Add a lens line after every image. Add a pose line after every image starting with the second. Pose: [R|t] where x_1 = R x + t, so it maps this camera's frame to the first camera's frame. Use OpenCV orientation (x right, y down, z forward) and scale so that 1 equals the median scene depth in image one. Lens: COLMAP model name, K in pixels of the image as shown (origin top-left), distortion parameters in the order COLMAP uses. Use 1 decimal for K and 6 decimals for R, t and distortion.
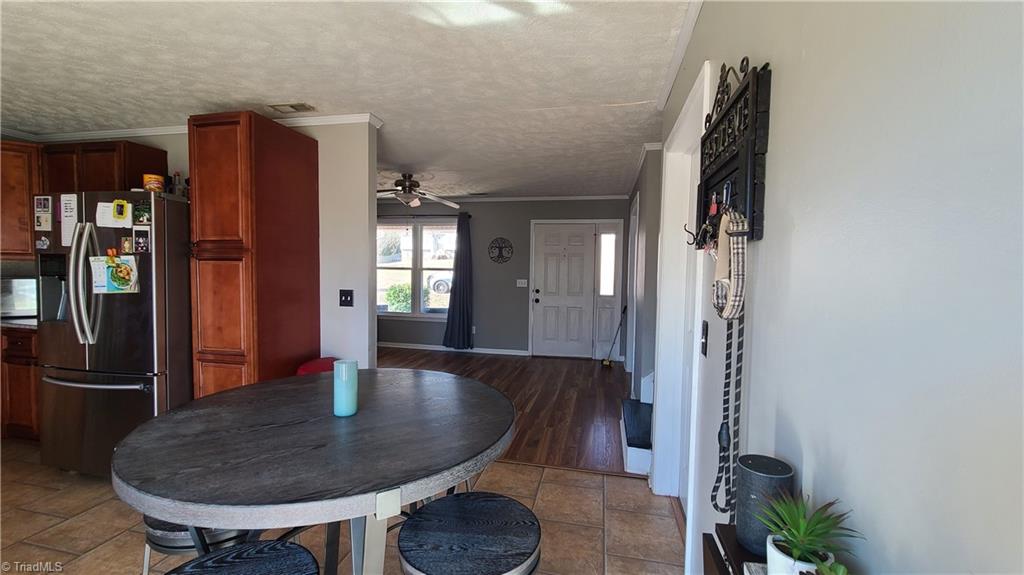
lens RADIAL K [[416.5, 0, 511.3], [0, 416.5, 287.4], [0, 0, 1]] dist [-0.000208, -0.000160]
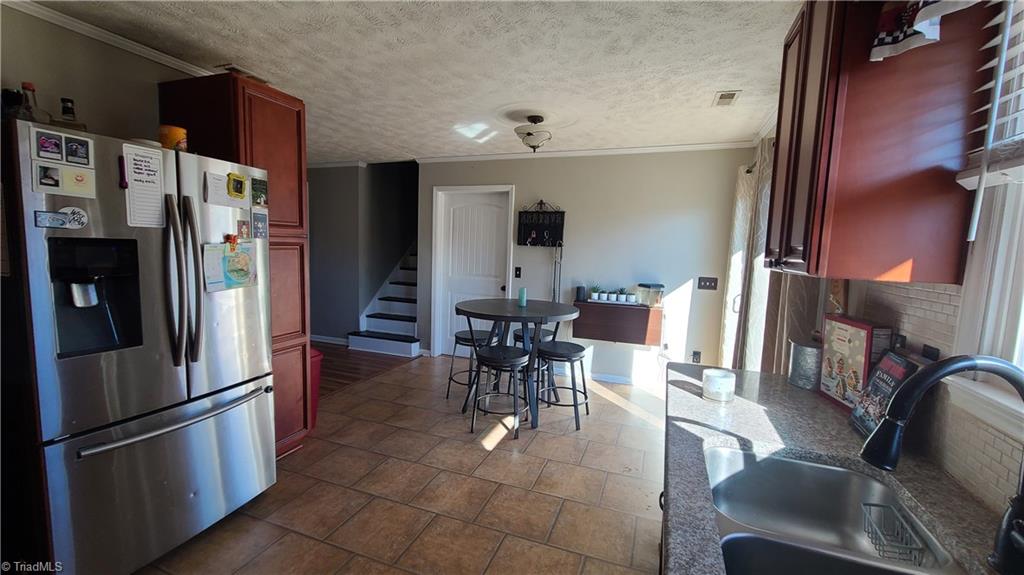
lens RADIAL K [[416.5, 0, 509.9], [0, 416.5, 288.1], [0, 0, 1]] dist [-0.000208, -0.000160]
pose [[0.144514, -0.111710, 0.983177, -1.574647], [0.014777, 0.993740, 0.110739, -0.065510], [-0.989392, -0.001474, 0.145260, 0.327216]]
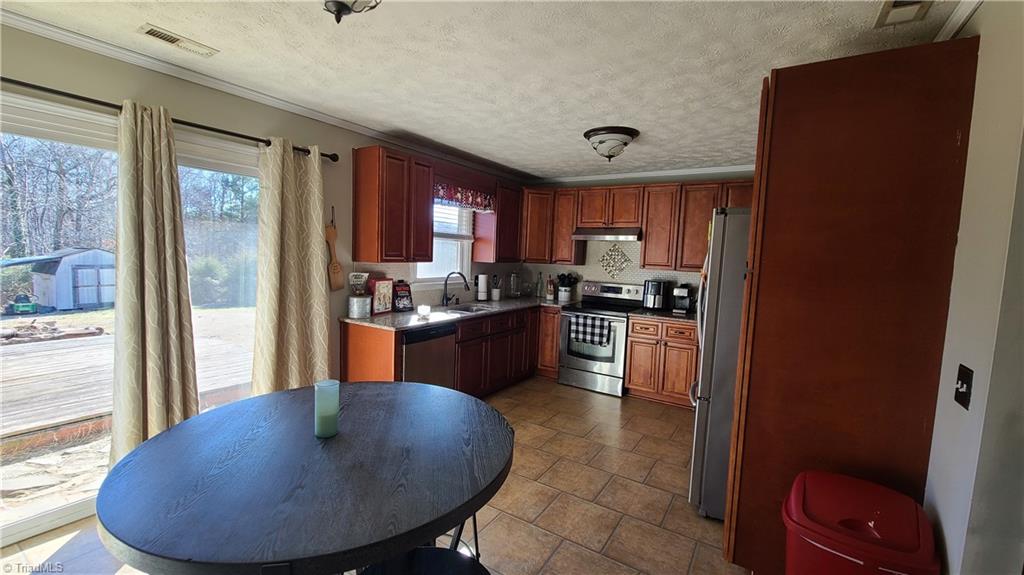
lens RADIAL K [[416.5, 0, 510.4], [0, 416.5, 290.2], [0, 0, 1]] dist [-0.000208, -0.000160]
pose [[-0.346237, 0.055304, -0.936516, 0.184910], [-0.085958, 0.992192, 0.090372, -0.086212], [0.934201, 0.111791, -0.338779, 0.843662]]
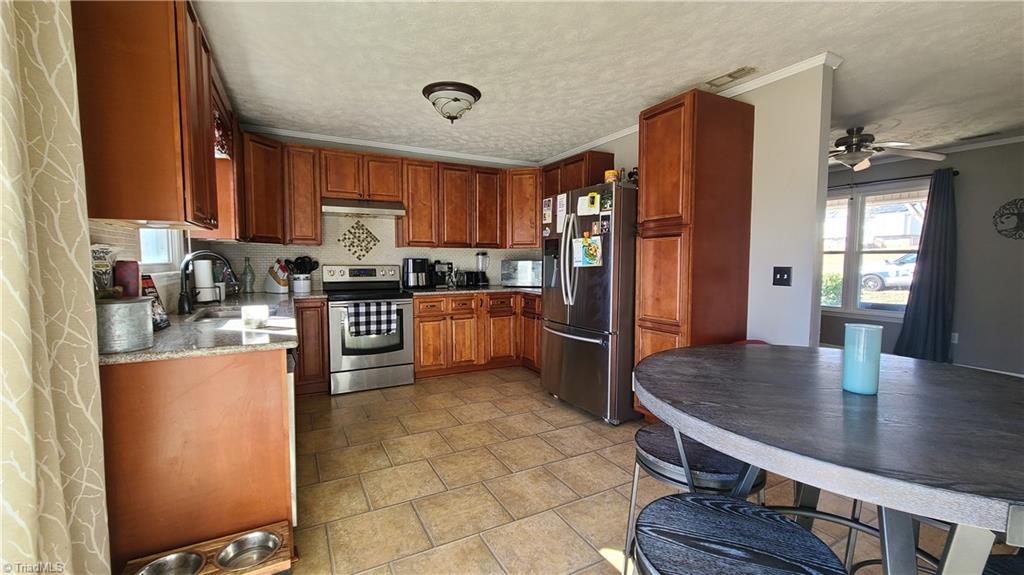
lens RADIAL K [[416.5, 0, 513.2], [0, 416.5, 287.9], [0, 0, 1]] dist [-0.000208, -0.000160]
pose [[0.650296, 0.035442, -0.758854, -0.114104], [-0.025292, 0.999367, 0.025002, 0.050756], [0.759260, 0.002934, 0.650781, -0.009103]]
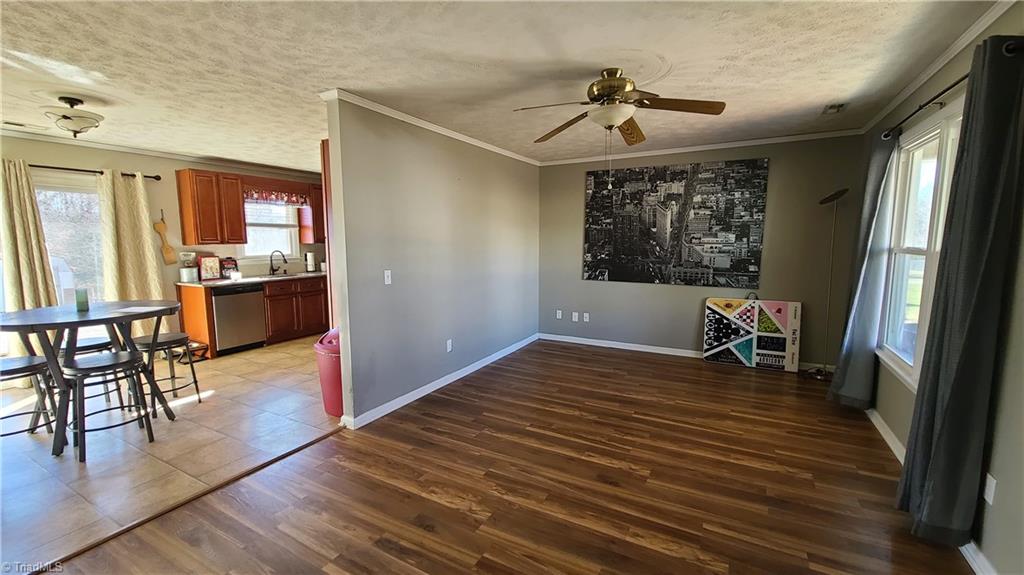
lens RADIAL K [[416.5, 0, 512.1], [0, 416.5, 287.4], [0, 0, 1]] dist [-0.000208, -0.000160]
pose [[-0.294739, 0.092175, -0.951122, 0.566618], [-0.036168, 0.993548, 0.107494, -0.084734], [0.954893, 0.066083, -0.289503, 2.017230]]
